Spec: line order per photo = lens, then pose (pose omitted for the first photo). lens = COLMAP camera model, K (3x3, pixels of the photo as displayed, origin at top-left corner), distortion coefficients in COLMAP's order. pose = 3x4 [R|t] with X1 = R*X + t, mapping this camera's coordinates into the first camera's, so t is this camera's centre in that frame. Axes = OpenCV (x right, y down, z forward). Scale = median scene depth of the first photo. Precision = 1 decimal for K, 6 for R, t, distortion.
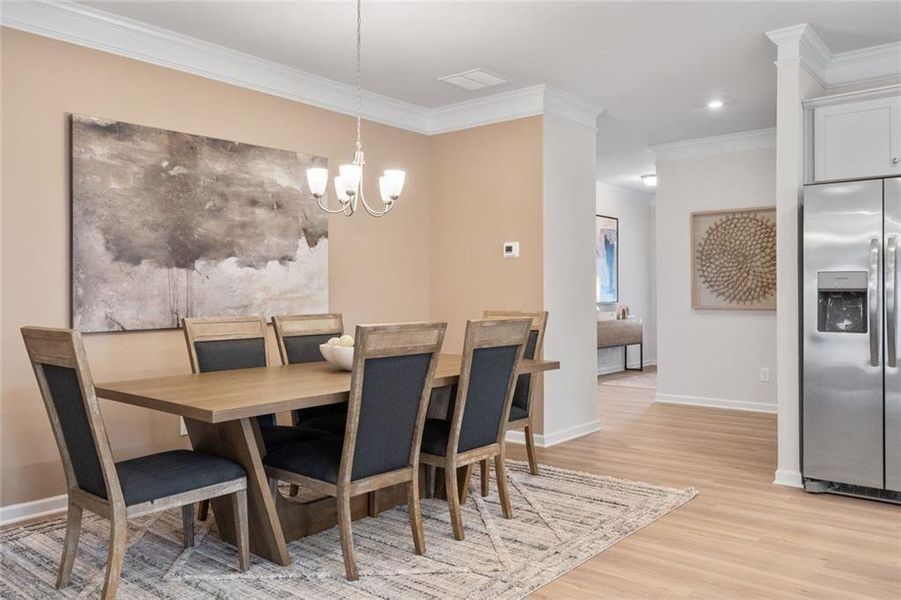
lens RADIAL K [[711.0, 0, 451.2], [0, 711.0, 297.9], [0, 0, 1]] dist [0.009488, 0.000442]
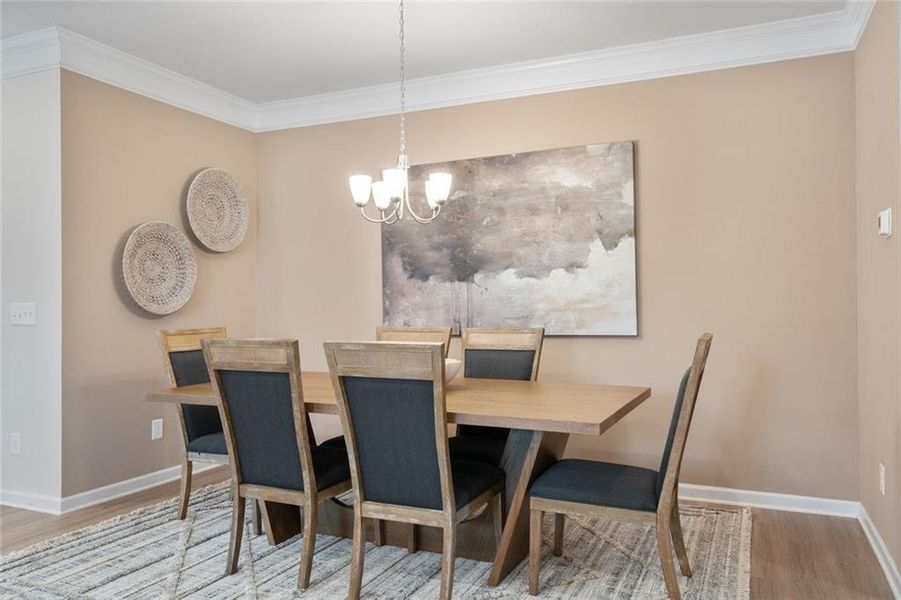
lens RADIAL K [[667.5, 0, 451.9], [0, 667.5, 305.7], [0, 0, 1]] dist [0.001443, 0.000843]
pose [[0.271615, 0.005680, -0.962389, 0.599098], [0.001234, 0.999980, 0.006251, -0.010382], [0.962405, -0.002885, 0.271602, 0.674959]]
